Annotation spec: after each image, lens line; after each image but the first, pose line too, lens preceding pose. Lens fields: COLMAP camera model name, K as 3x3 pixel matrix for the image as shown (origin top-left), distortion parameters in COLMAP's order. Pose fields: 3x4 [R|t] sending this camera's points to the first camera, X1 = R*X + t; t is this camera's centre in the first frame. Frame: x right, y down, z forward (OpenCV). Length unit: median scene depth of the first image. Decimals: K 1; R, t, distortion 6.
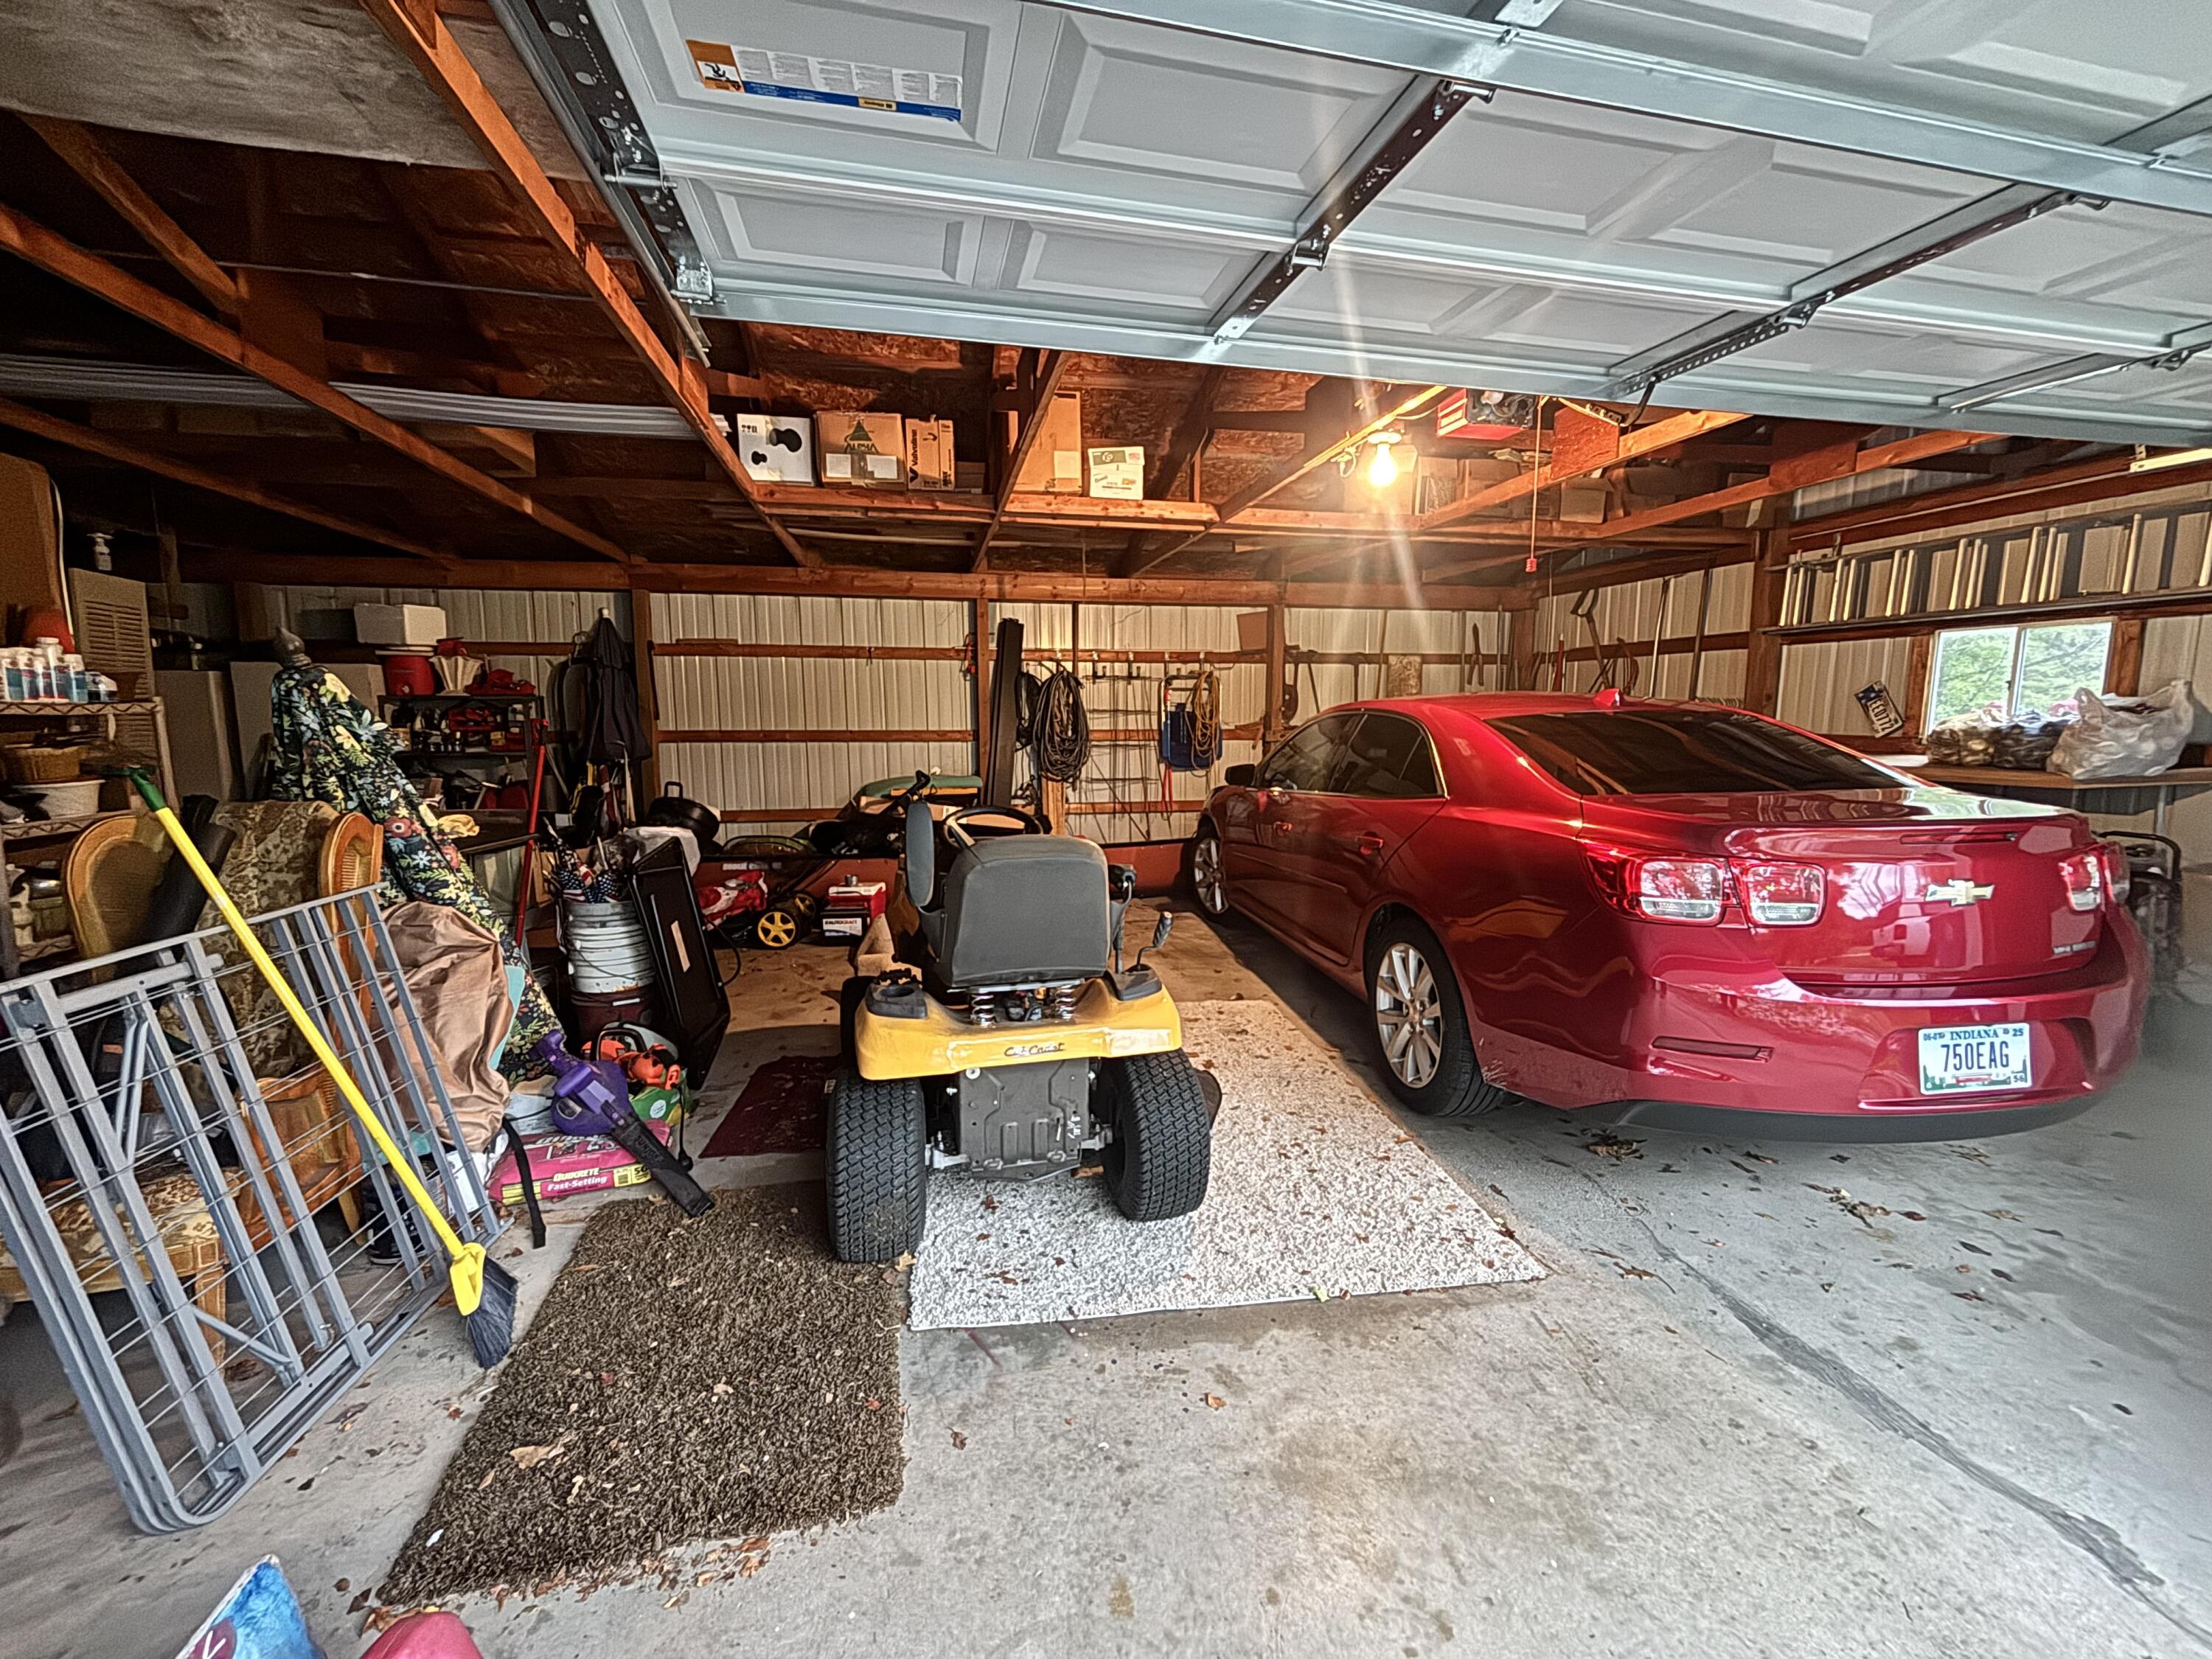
lens RADIAL K [[903.3, 0, 1106.7], [0, 903.3, 831.7], [0, 0, 1]] dist [-0.002698, -0.002087]
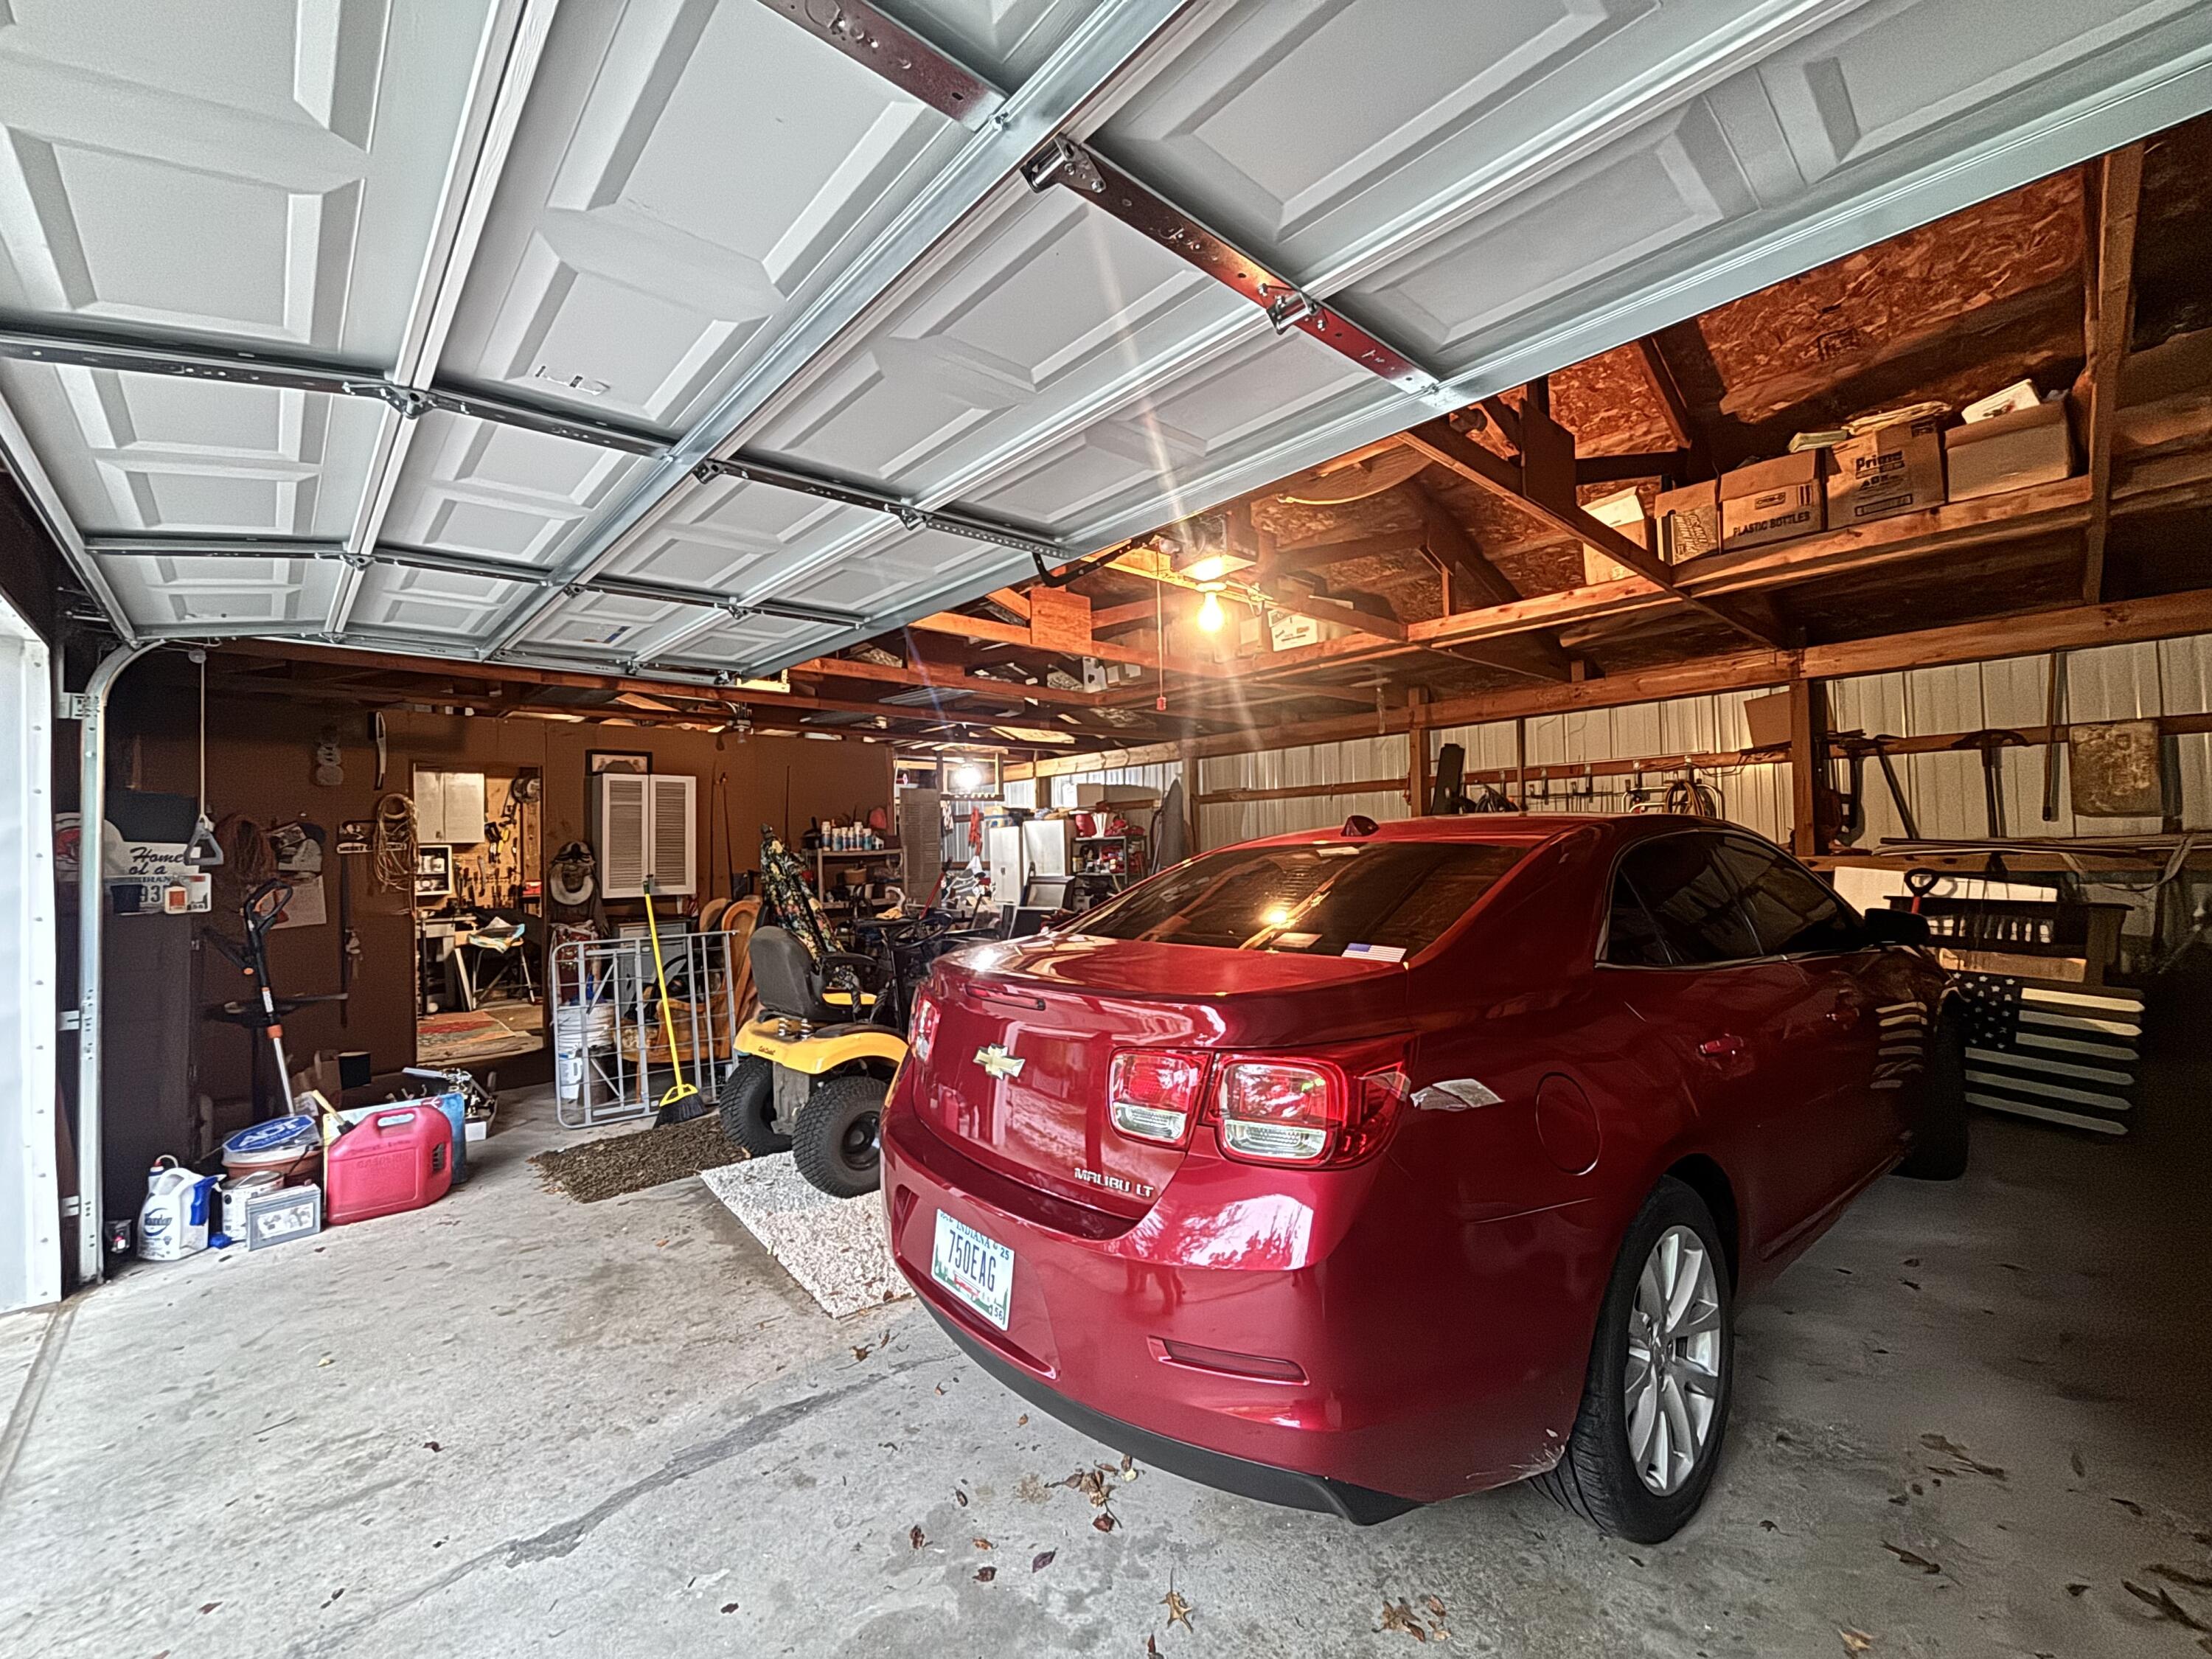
lens RADIAL K [[903.3, 0, 1093.4], [0, 903.3, 826.1], [0, 0, 1]] dist [-0.002698, -0.002087]
pose [[0.499344, -0.033073, -0.865772, 1.739225], [-0.086063, 0.992435, -0.087549, -0.090412], [0.862119, 0.118229, 0.492720, 0.617812]]
